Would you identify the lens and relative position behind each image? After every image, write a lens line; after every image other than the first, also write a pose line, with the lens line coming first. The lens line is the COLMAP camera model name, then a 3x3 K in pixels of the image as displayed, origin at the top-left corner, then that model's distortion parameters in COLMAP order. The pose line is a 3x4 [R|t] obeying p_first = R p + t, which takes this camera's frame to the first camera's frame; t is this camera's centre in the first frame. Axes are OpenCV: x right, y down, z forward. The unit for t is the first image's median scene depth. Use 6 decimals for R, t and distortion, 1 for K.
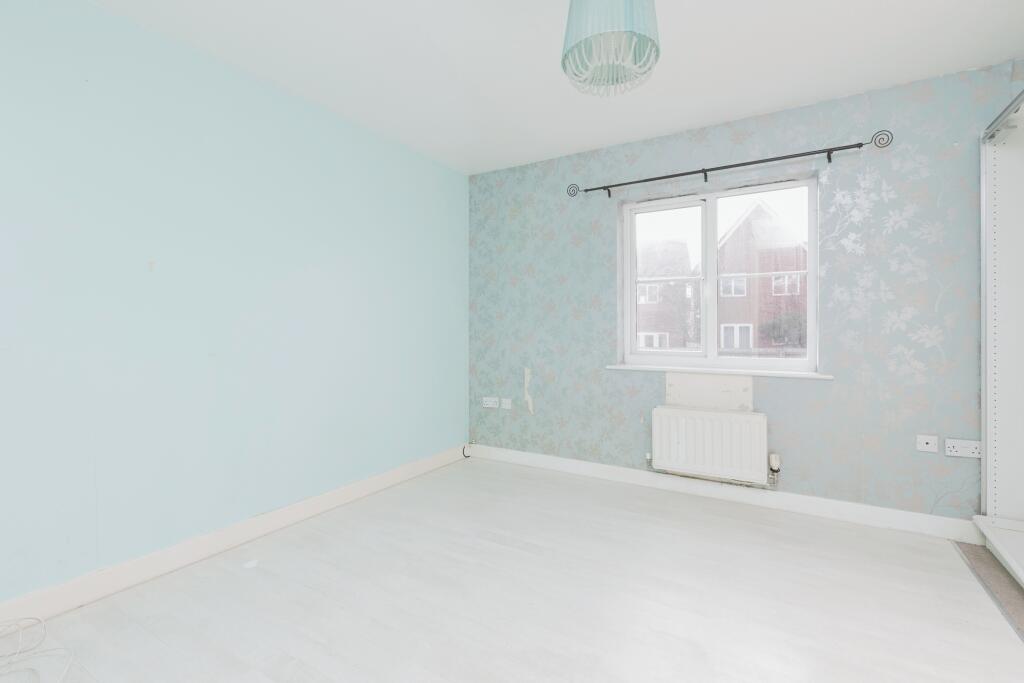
lens RADIAL K [[463.0, 0, 514.8], [0, 463.0, 333.1], [0, 0, 1]] dist [0.000598, 0.000420]
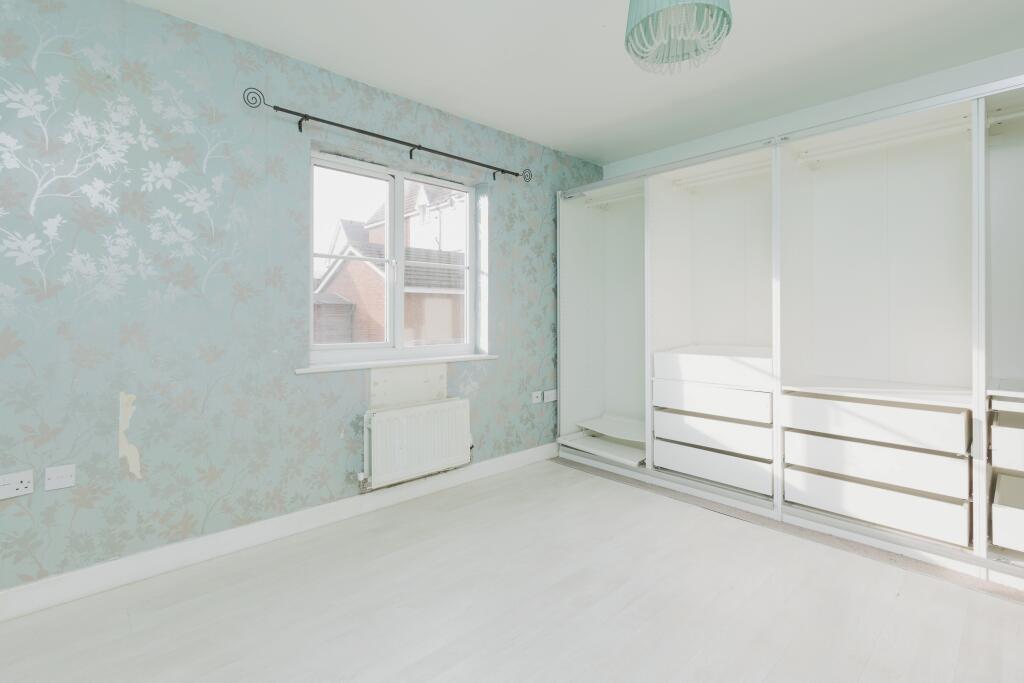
lens RADIAL K [[467.4, 0, 511.3], [0, 467.4, 318.8], [0, 0, 1]] dist [-0.000067, -0.000254]
pose [[0.296538, 0.001112, 0.955020, -0.382993], [0.015083, 0.999869, -0.005848, 0.002554], [-0.954902, 0.016138, 0.296483, 0.483650]]
